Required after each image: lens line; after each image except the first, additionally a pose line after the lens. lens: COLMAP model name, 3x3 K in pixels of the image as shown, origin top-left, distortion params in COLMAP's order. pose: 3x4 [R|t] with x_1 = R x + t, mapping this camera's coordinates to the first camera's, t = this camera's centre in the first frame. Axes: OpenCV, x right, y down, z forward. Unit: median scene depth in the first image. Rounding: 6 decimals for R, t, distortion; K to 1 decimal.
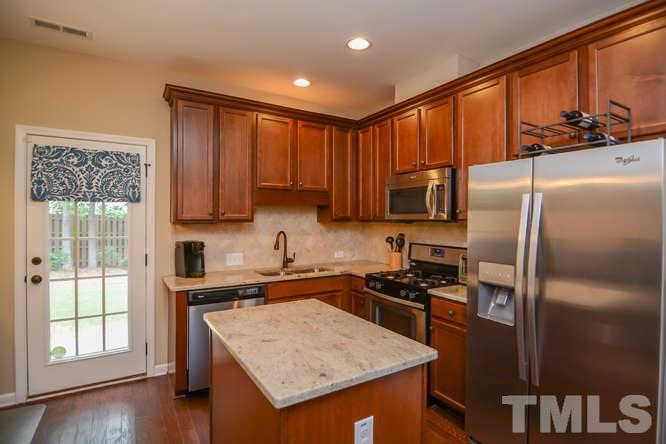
lens RADIAL K [[338.9, 0, 335.5], [0, 338.9, 217.3], [0, 0, 1]] dist [-0.030268, 0.000023]
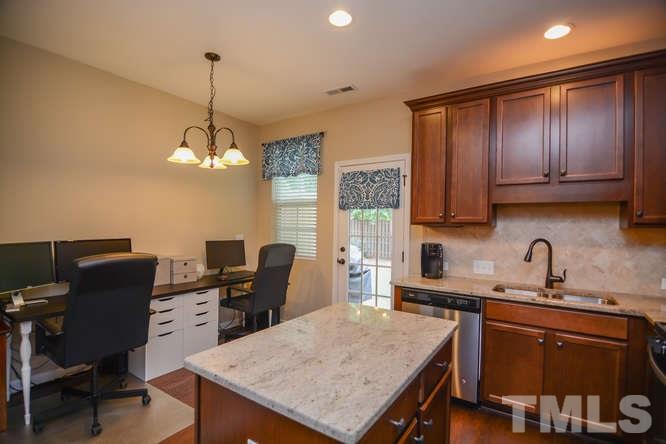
lens RADIAL K [[315.8, 0, 336.6], [0, 315.8, 224.4], [0, 0, 1]] dist [-0.000217, 0.000316]
pose [[0.406283, 0.004146, -0.913738, 0.370736], [-0.011042, 0.999939, -0.000373, 0.016718], [0.913680, 0.010241, 0.406304, 0.351731]]
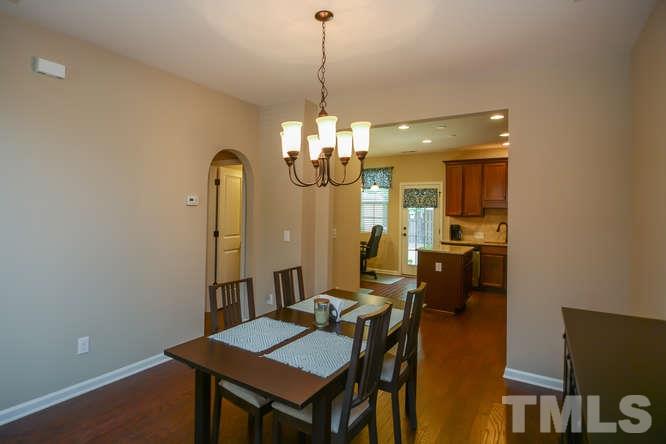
lens RADIAL K [[315.8, 0, 329.1], [0, 315.8, 204.0], [0, 0, 1]] dist [-0.000217, 0.000316]
pose [[0.464344, -0.007947, -0.885619, 1.154189], [-0.010951, 0.999832, -0.014714, -0.031699], [0.885587, 0.016531, 0.464179, -0.820119]]
